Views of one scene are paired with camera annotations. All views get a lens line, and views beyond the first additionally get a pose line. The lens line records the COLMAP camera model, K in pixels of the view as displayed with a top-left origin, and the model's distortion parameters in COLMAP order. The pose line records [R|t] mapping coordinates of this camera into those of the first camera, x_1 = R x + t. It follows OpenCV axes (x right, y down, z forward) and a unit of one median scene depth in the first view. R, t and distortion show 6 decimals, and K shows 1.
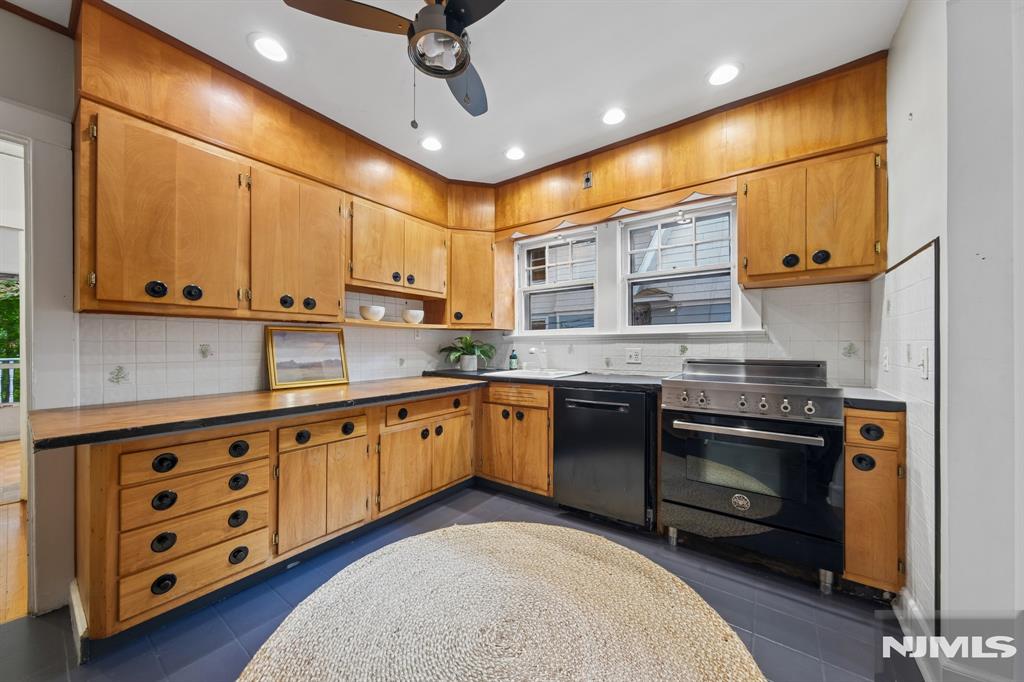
lens RADIAL K [[356.0, 0, 511.3], [0, 356.0, 335.4], [0, 0, 1]] dist [-0.000102, 0.000087]
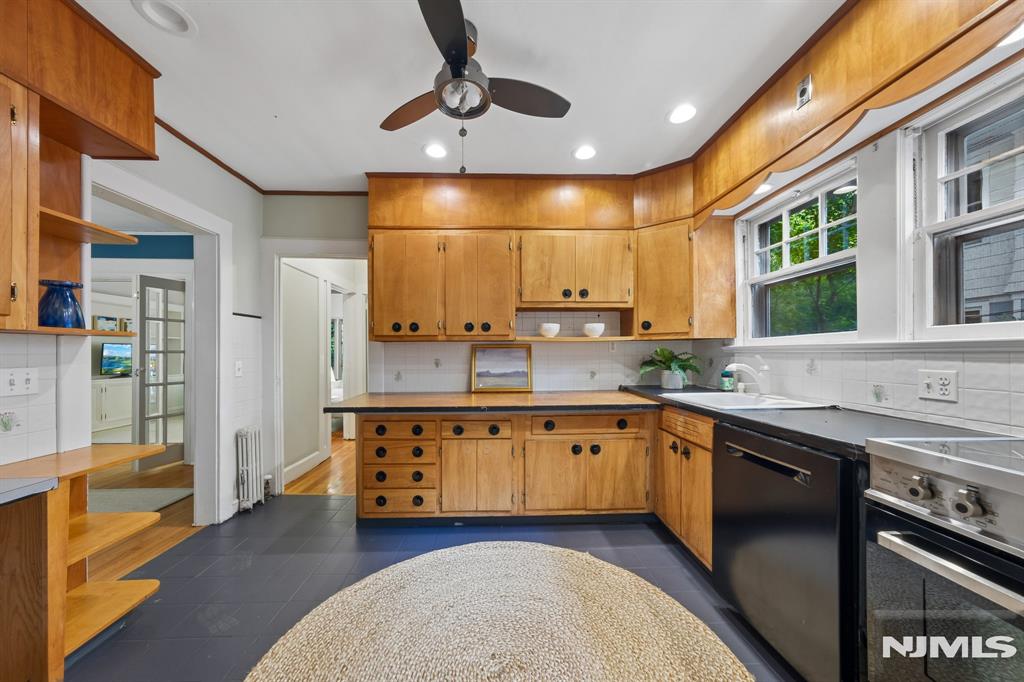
lens RADIAL K [[348.6, 0, 511.9], [0, 348.6, 343.7], [0, 0, 1]] dist [0.000000, 0.000086]
pose [[0.621062, -0.022437, -0.783440, 0.400640], [0.026772, 0.999614, -0.007405, -0.015001], [0.783304, -0.016375, 0.621423, 0.251400]]
